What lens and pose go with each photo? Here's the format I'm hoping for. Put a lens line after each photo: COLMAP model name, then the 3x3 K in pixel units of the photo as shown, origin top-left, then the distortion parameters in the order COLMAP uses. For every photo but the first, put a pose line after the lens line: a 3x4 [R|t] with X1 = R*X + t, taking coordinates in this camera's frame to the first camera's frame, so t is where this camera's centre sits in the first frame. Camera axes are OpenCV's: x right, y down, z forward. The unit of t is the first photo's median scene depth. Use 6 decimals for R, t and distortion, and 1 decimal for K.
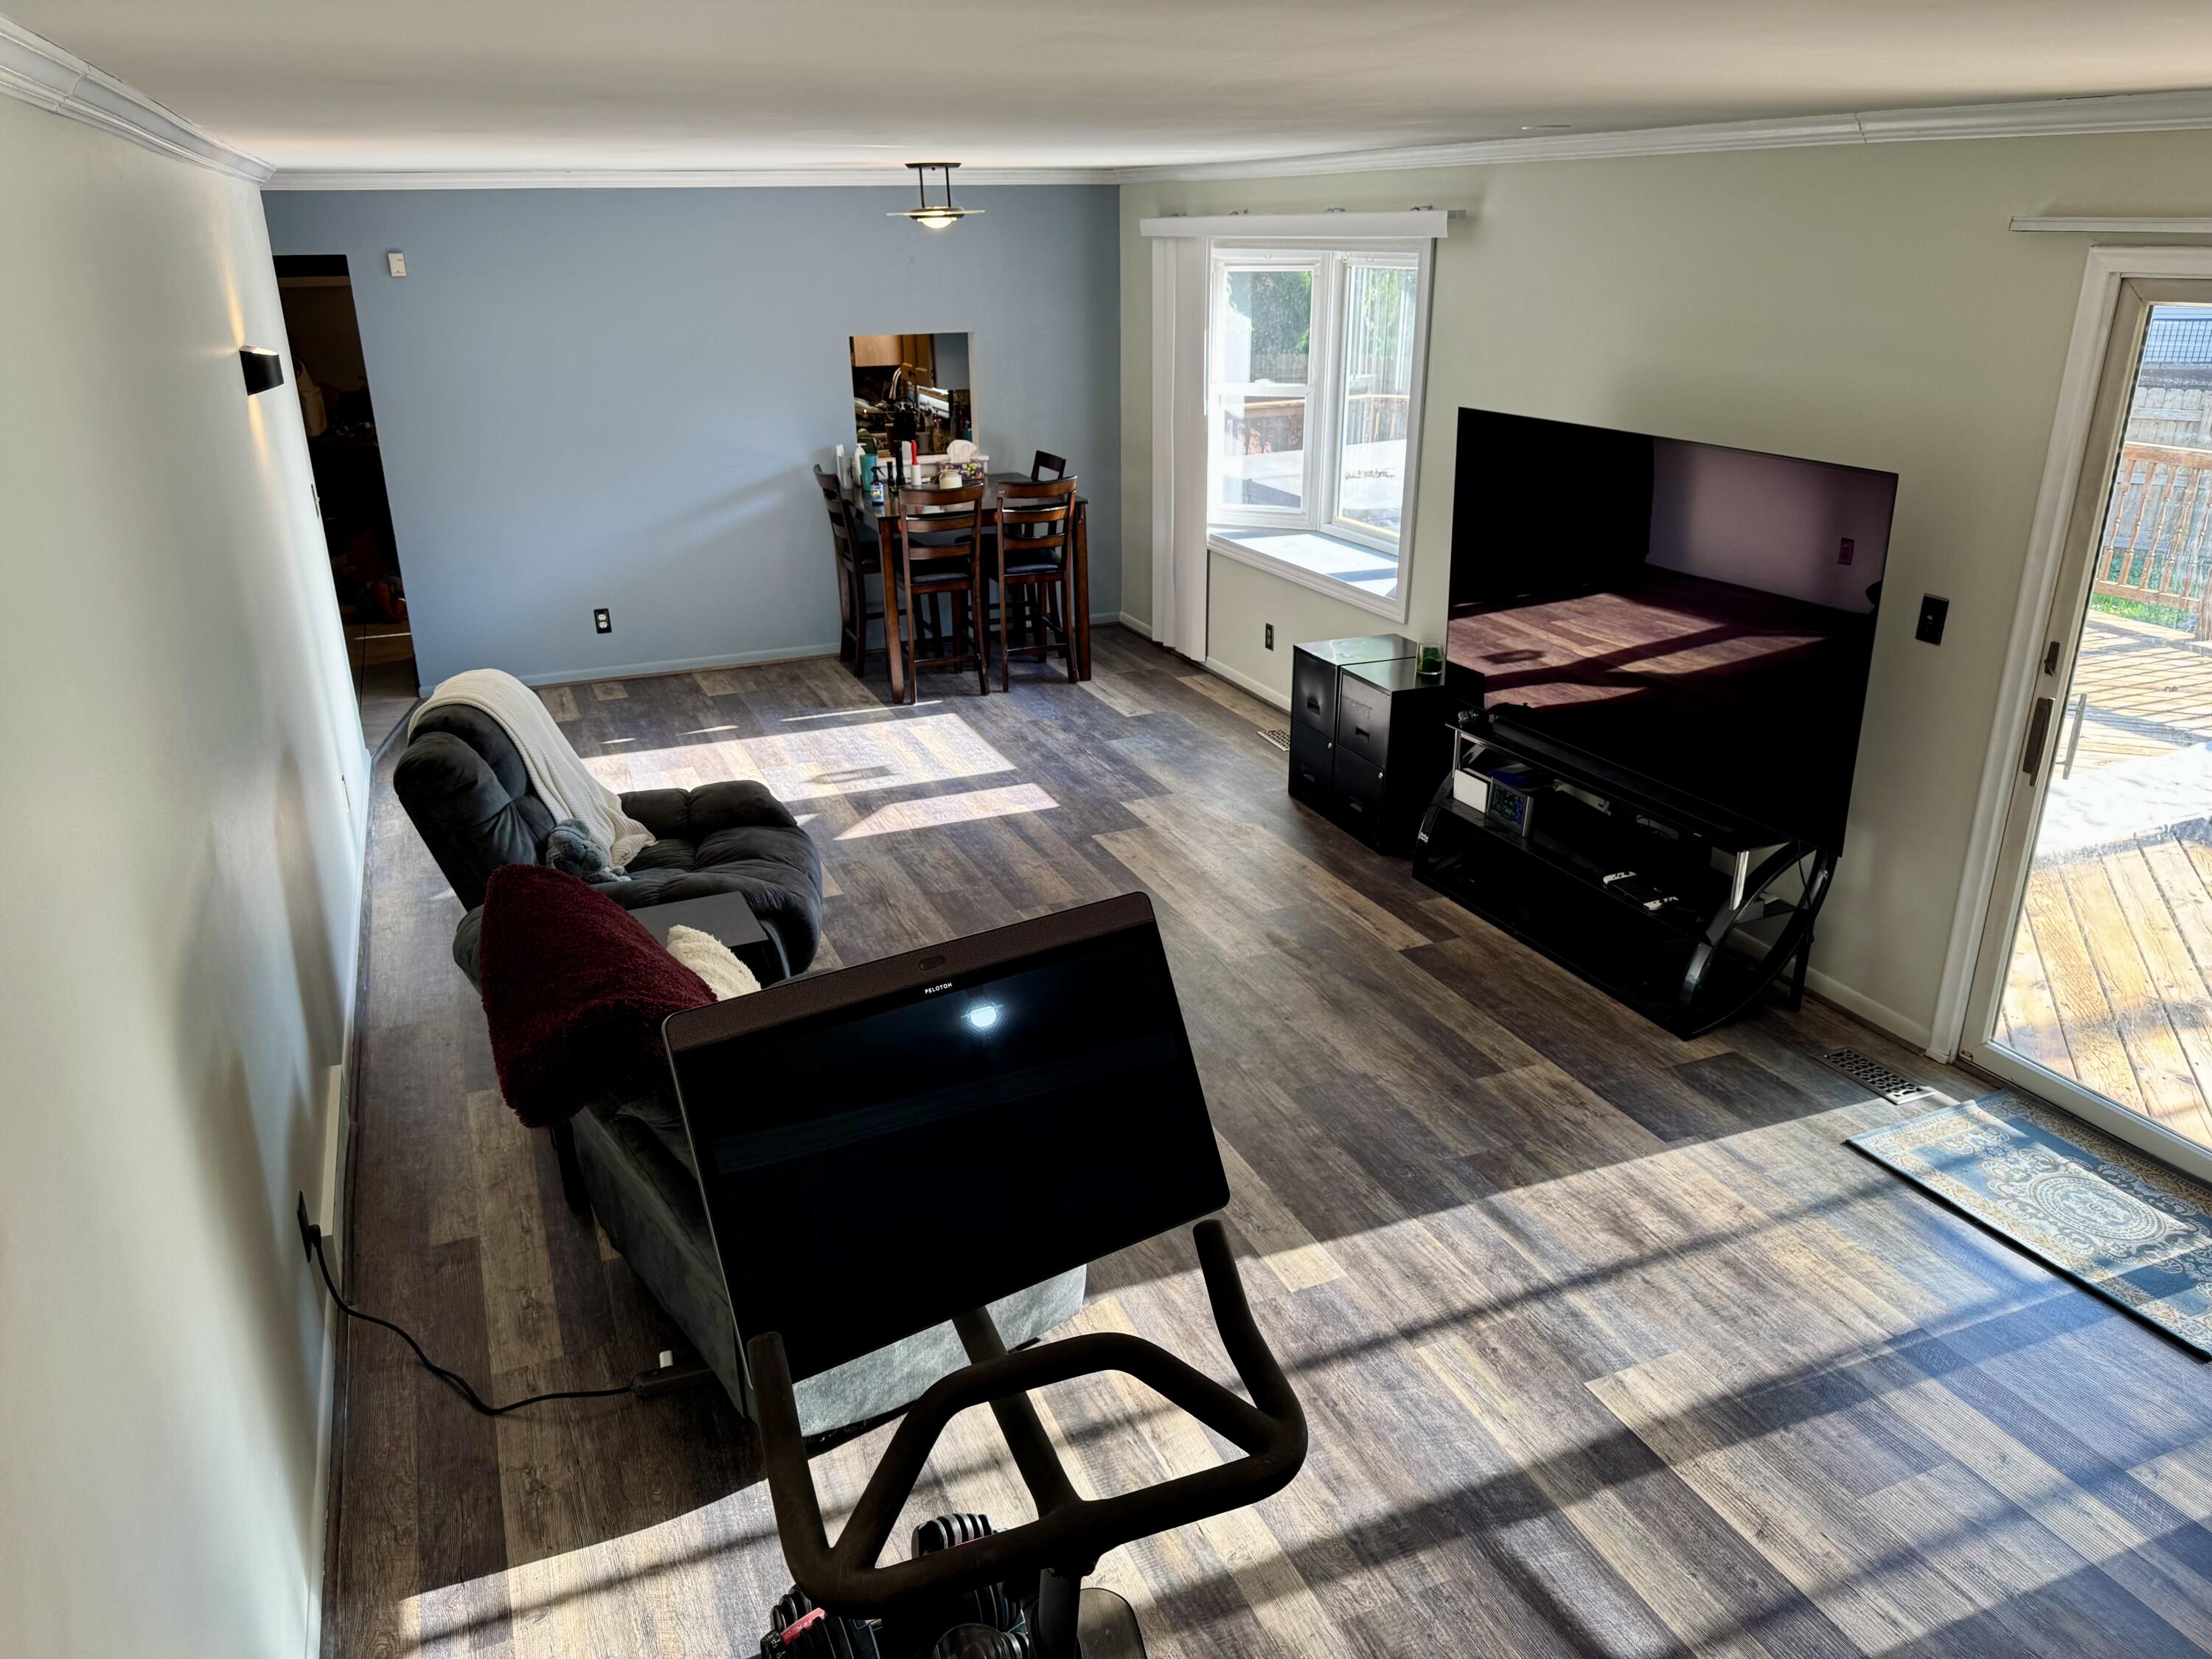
lens RADIAL K [[1559.4, 0, 1098.0], [0, 1559.4, 832.2], [0, 0, 1]] dist [0.077547, -0.107718]
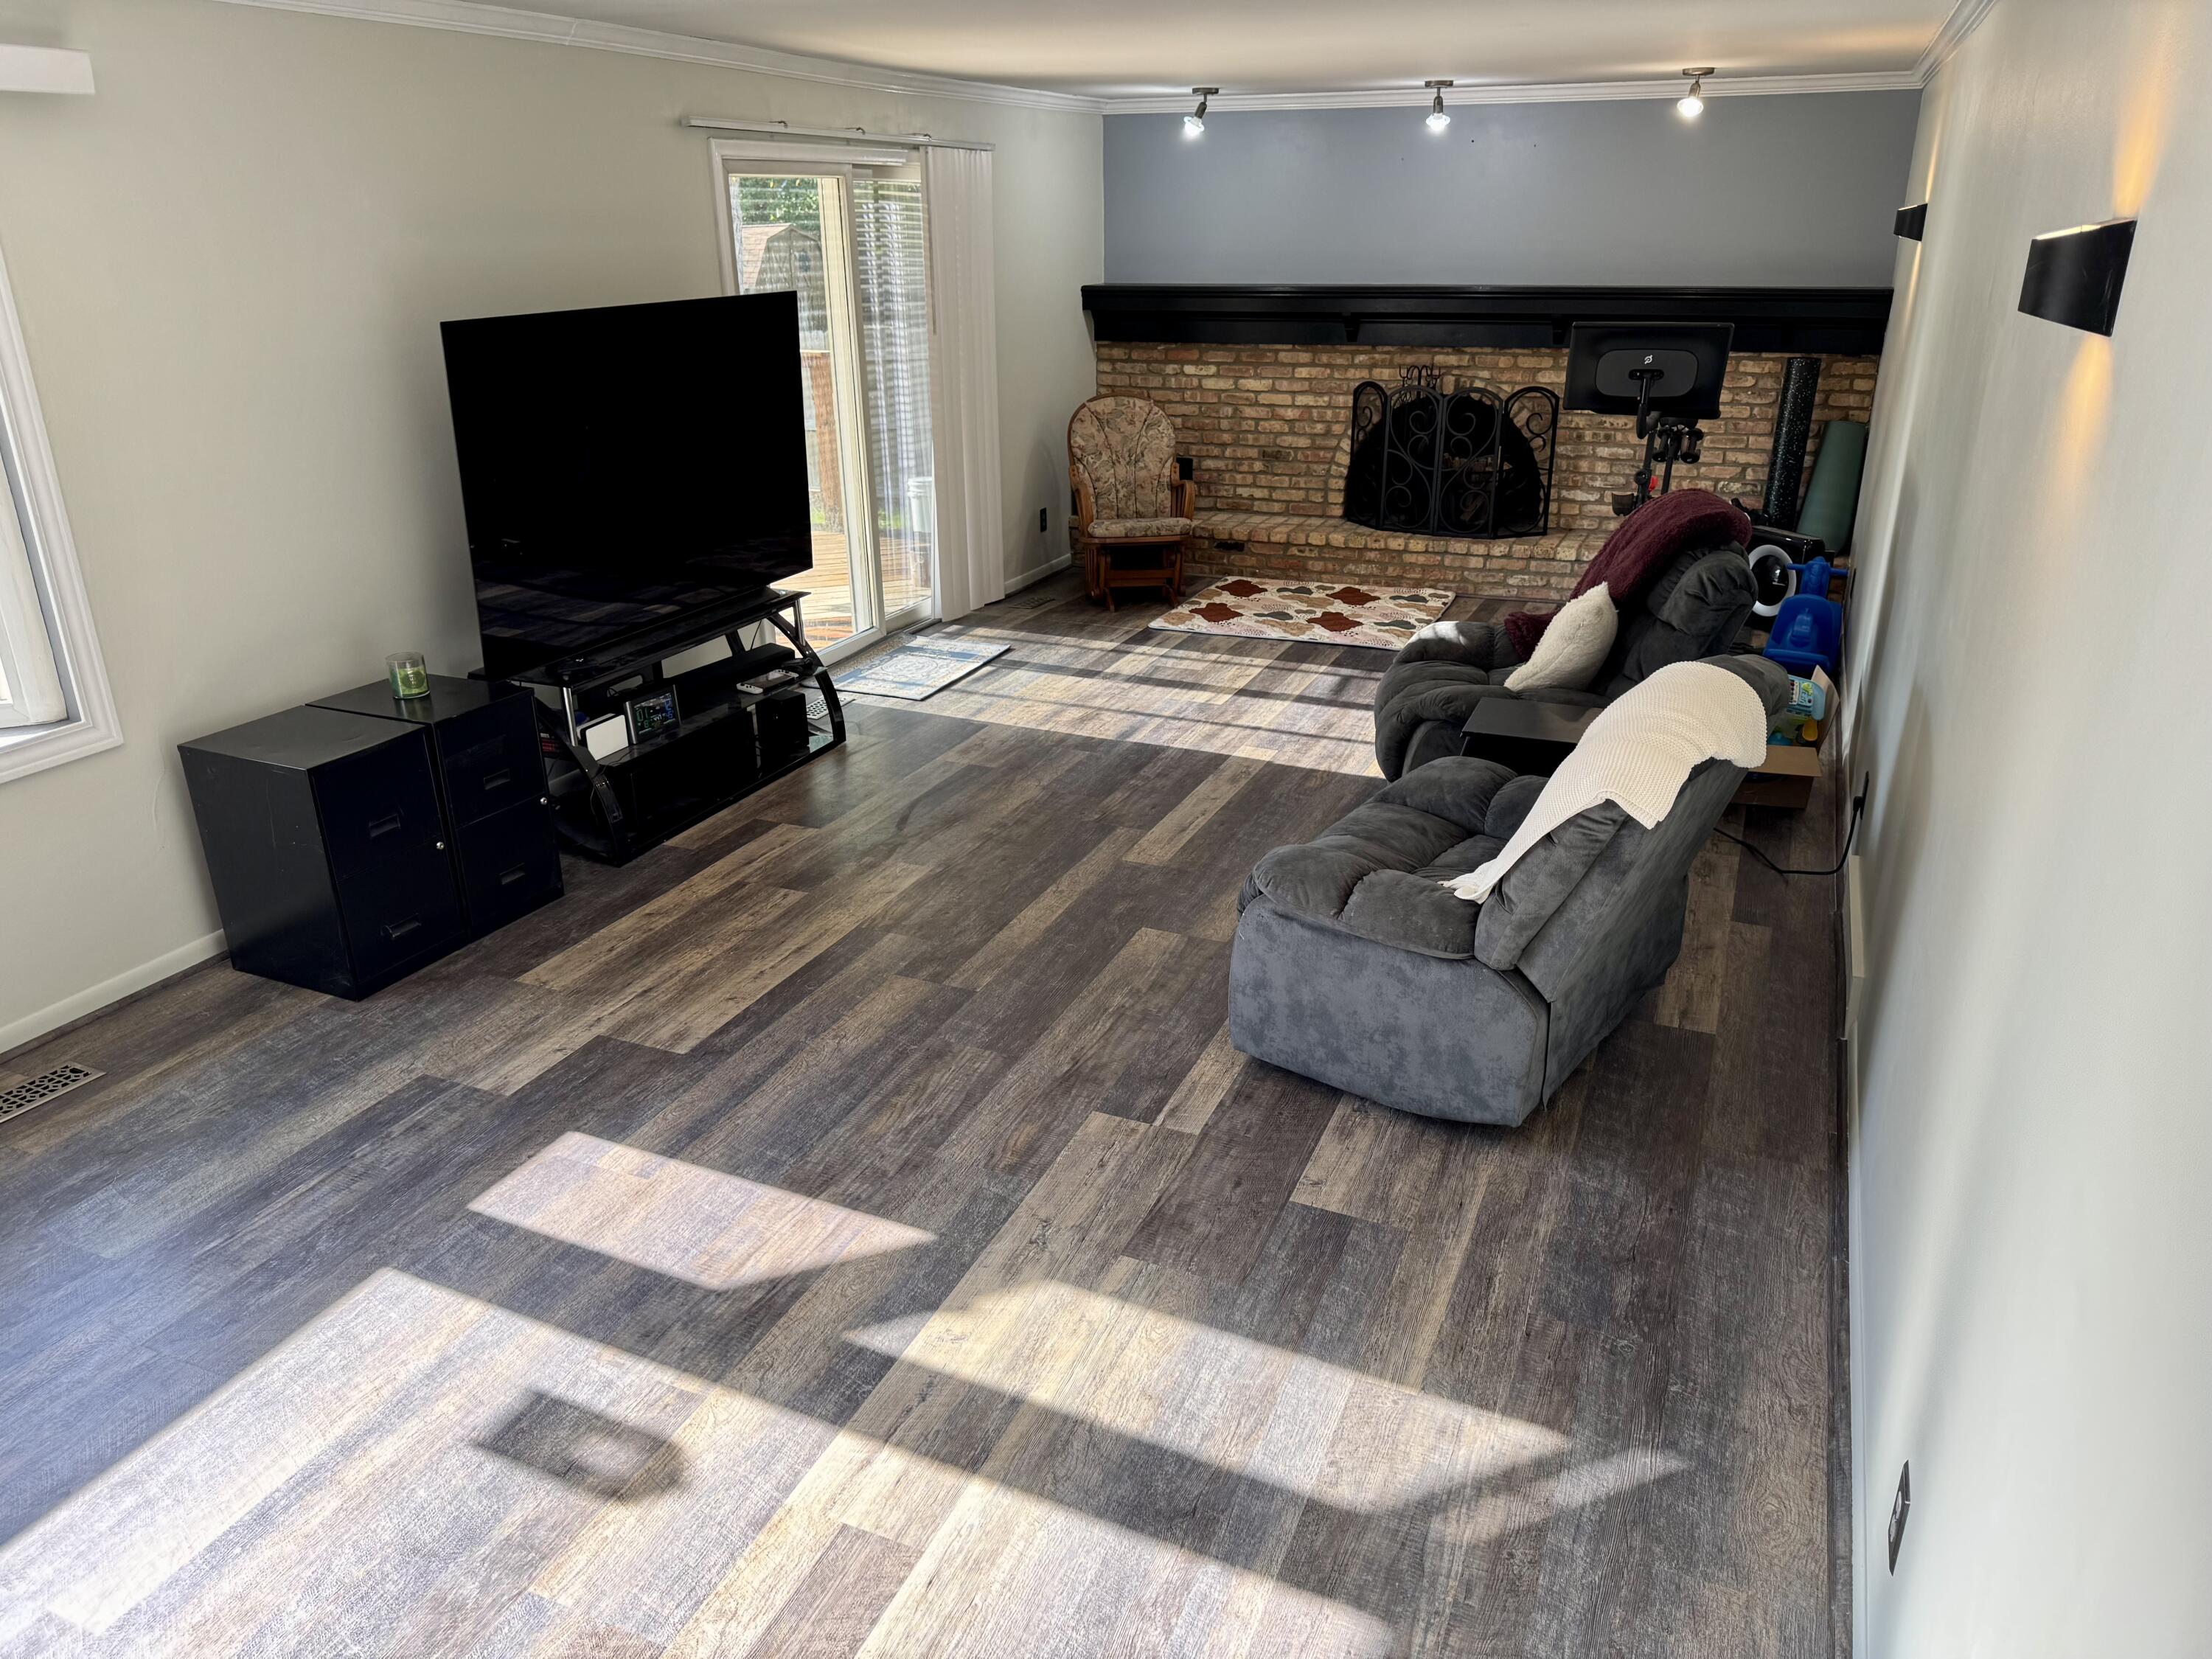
lens RADIAL K [[1559.4, 0, 1112.4], [0, 1559.4, 825.1], [0, 0, 1]] dist [0.077547, -0.107718]
pose [[-0.705088, -0.243701, 0.665929, -0.675384], [0.264403, 0.781021, 0.565771, -0.490963], [-0.657984, 0.574992, -0.486253, 1.485657]]
